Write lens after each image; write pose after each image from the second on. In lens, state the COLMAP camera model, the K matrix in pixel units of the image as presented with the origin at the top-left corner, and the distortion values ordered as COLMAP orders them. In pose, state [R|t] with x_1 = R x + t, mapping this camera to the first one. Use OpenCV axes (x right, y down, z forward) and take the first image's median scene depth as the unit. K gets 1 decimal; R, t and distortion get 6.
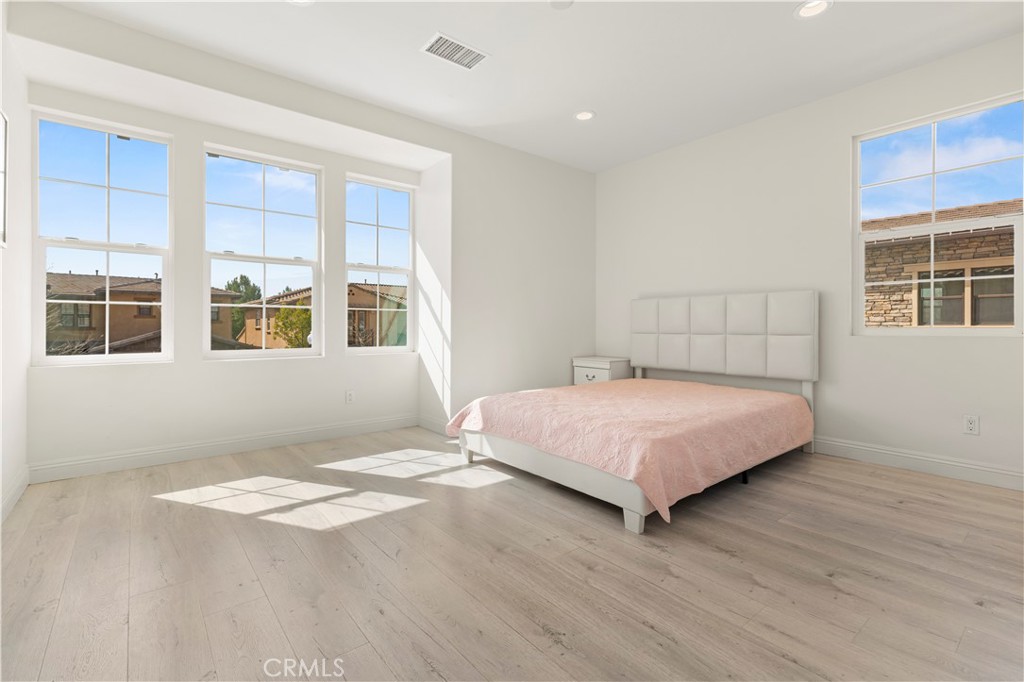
lens RADIAL K [[460.9, 0, 512.5], [0, 460.9, 335.6], [0, 0, 1]] dist [0.001576, -0.000056]
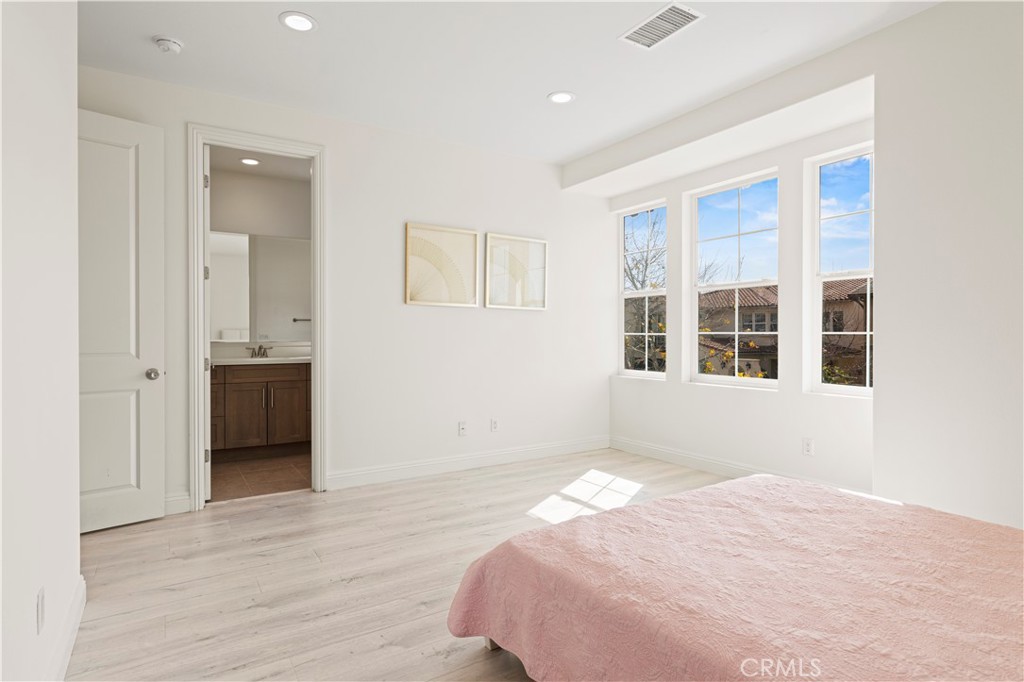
lens RADIAL K [[556.4, 0, 512.0], [0, 556.4, 341.0], [0, 0, 1]] dist [-0.000190, -0.000835]
pose [[-0.124917, 0.009251, -0.992124, 1.172626], [-0.019194, 0.999747, 0.011739, -0.086219], [0.991982, 0.020509, -0.124707, 1.141059]]
